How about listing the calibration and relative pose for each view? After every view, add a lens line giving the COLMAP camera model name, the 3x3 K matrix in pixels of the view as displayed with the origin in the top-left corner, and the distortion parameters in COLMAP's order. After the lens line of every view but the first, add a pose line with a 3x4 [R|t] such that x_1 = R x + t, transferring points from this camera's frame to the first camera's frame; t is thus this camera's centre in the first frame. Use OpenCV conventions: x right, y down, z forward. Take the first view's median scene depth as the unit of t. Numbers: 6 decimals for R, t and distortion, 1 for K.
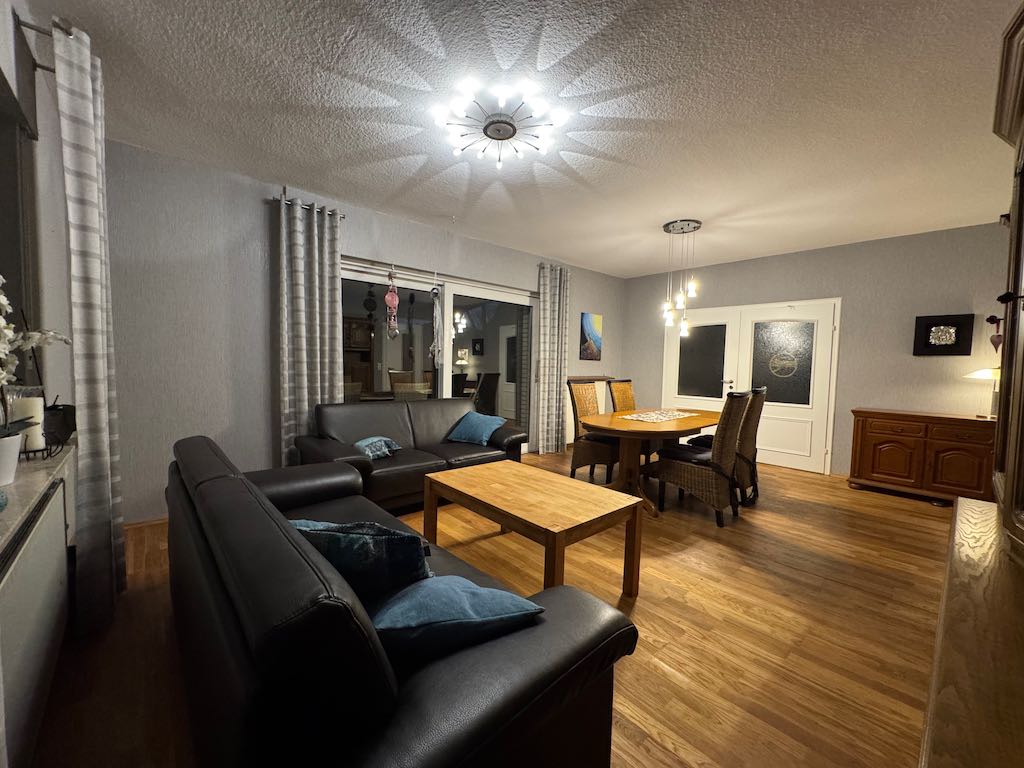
lens RADIAL K [[407.0, 0, 513.2], [0, 407.0, 384.7], [0, 0, 1]] dist [-0.005761, 0.000076]
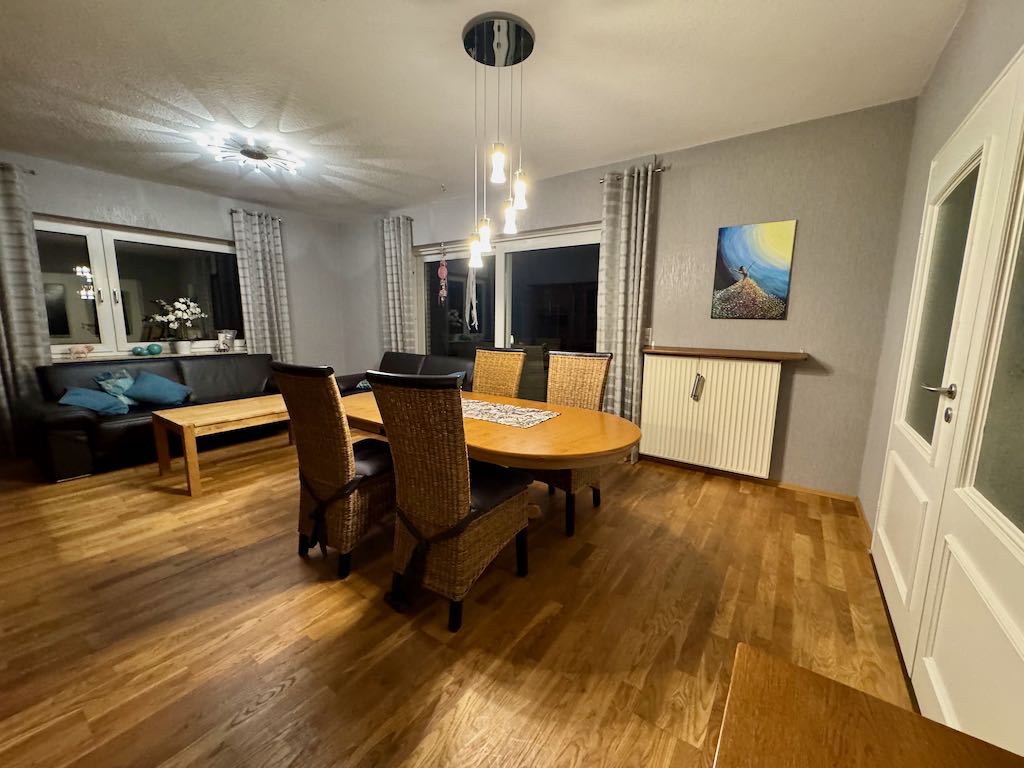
lens RADIAL K [[407.0, 0, 512.9], [0, 407.0, 385.4], [0, 0, 1]] dist [-0.005761, 0.000076]
pose [[0.228049, 0.133318, -0.964479, 0.987441], [-0.058247, 0.990675, 0.123167, -0.036394], [0.971906, 0.028090, 0.233688, 0.948829]]
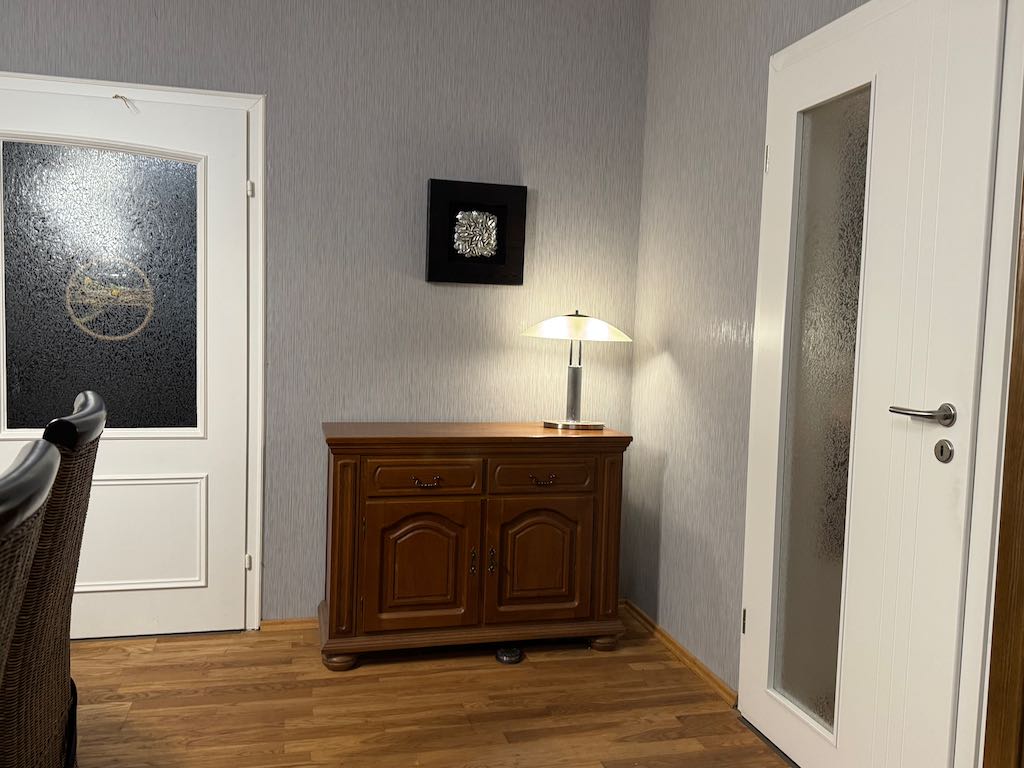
lens RADIAL K [[835.7, 0, 514.9], [0, 835.7, 387.1], [0, 0, 1]] dist [0.062268, -0.083268]
pose [[0.446208, -0.072513, 0.891987, 0.314543], [0.028506, 0.997358, 0.066820, -0.022481], [-0.894475, -0.004388, 0.447096, 0.592136]]
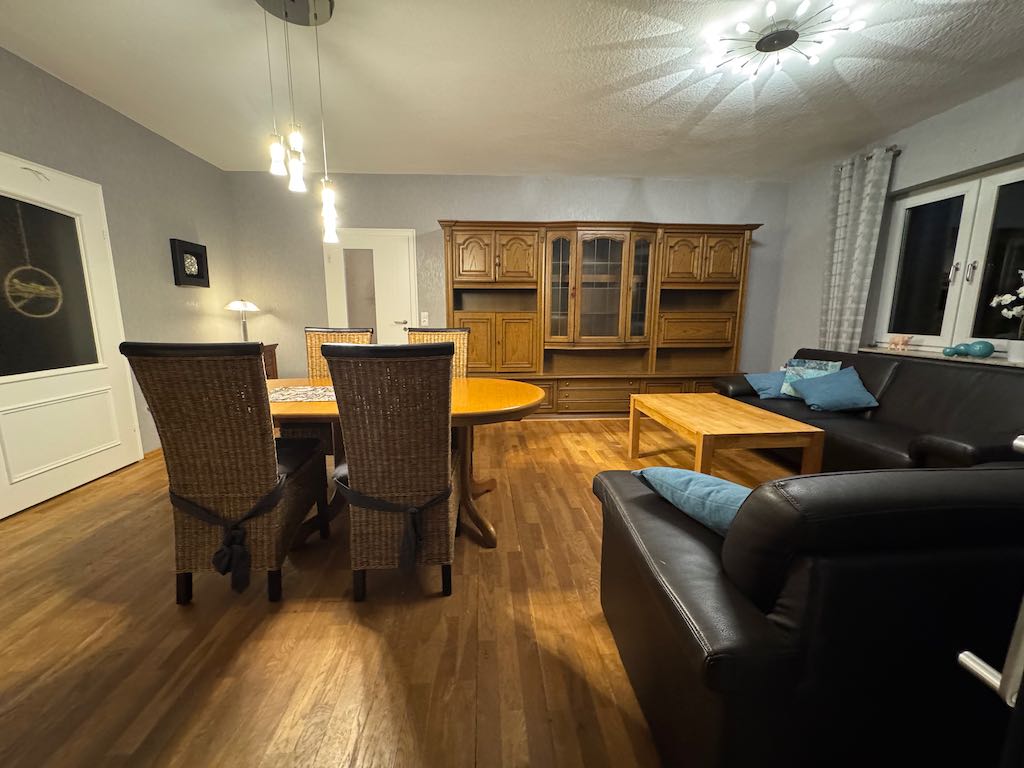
lens RADIAL K [[407.0, 0, 512.1], [0, 407.0, 383.8], [0, 0, 1]] dist [-0.005761, 0.000076]
pose [[-0.788103, -0.128184, 0.602048, -0.127547], [0.014256, 0.974013, 0.226042, -0.055313], [-0.615378, 0.186727, -0.765796, 1.333230]]
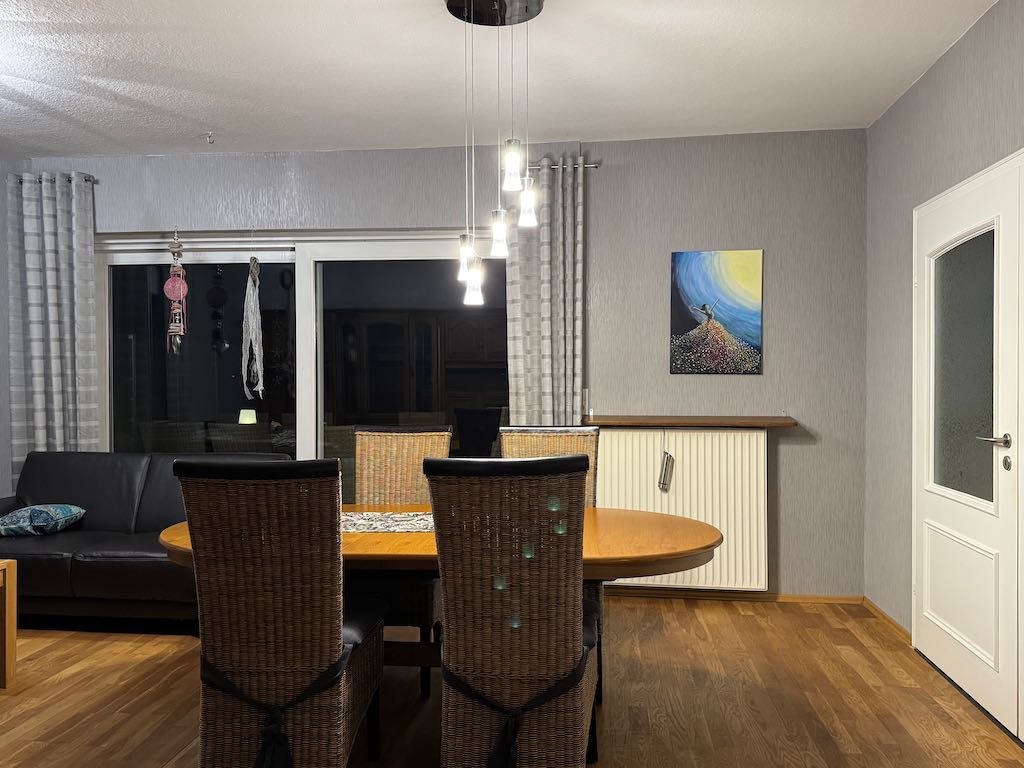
lens RADIAL K [[835.7, 0, 520.4], [0, 835.7, 388.0], [0, 0, 1]] dist [0.062268, -0.083268]
pose [[0.667657, -0.016169, -0.744294, 1.019835], [-0.021862, 0.998907, -0.041311, -0.017260], [0.744148, 0.043854, 0.666574, 0.555580]]
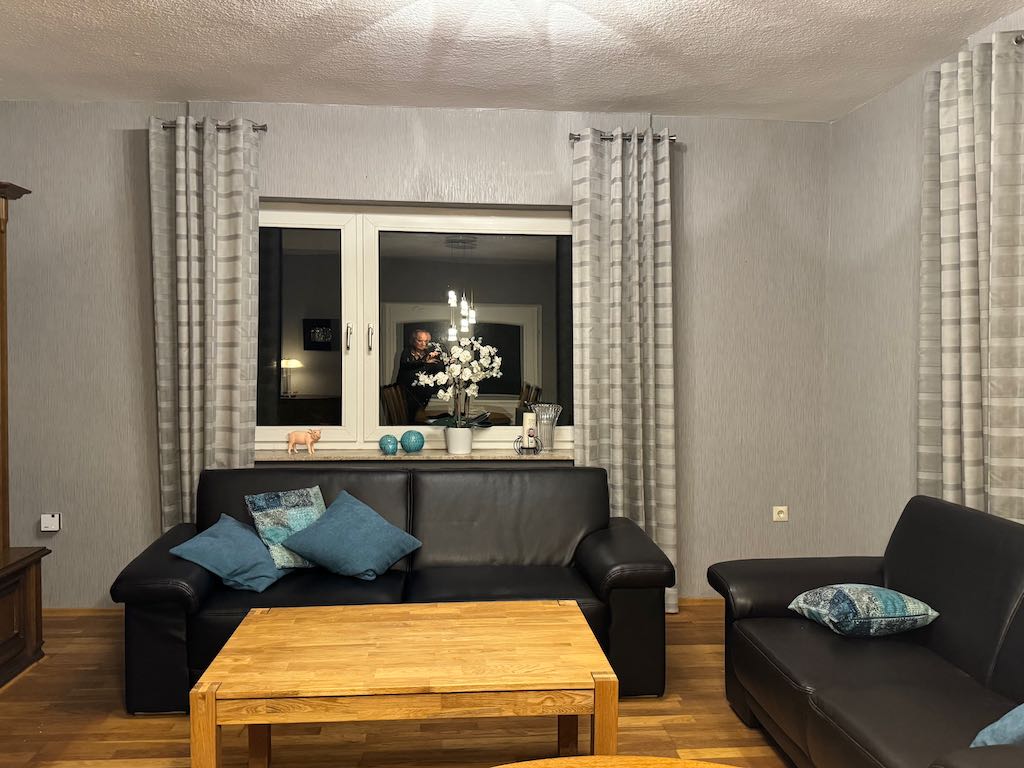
lens RADIAL K [[835.7, 0, 505.1], [0, 835.7, 383.5], [0, 0, 1]] dist [0.062268, -0.083268]
pose [[-0.602432, -0.003840, -0.798161, 0.487651], [-0.064374, 0.996965, 0.043792, -0.076047], [0.795570, 0.077762, -0.600851, 1.020187]]
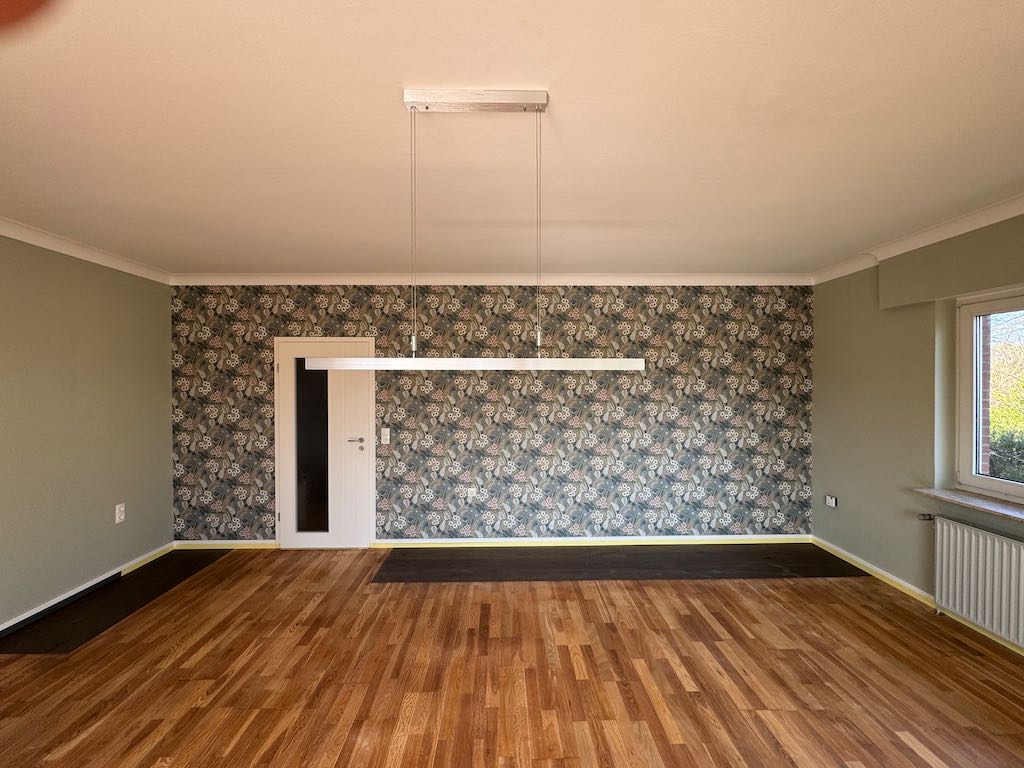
lens RADIAL K [[407.0, 0, 509.5], [0, 407.0, 383.1], [0, 0, 1]] dist [-0.005761, 0.000076]
pose [[-0.756270, -0.028103, 0.653655, -0.075446], [0.017715, 0.997831, 0.063397, -0.164163], [-0.654019, 0.059525, -0.754132, 1.097454]]
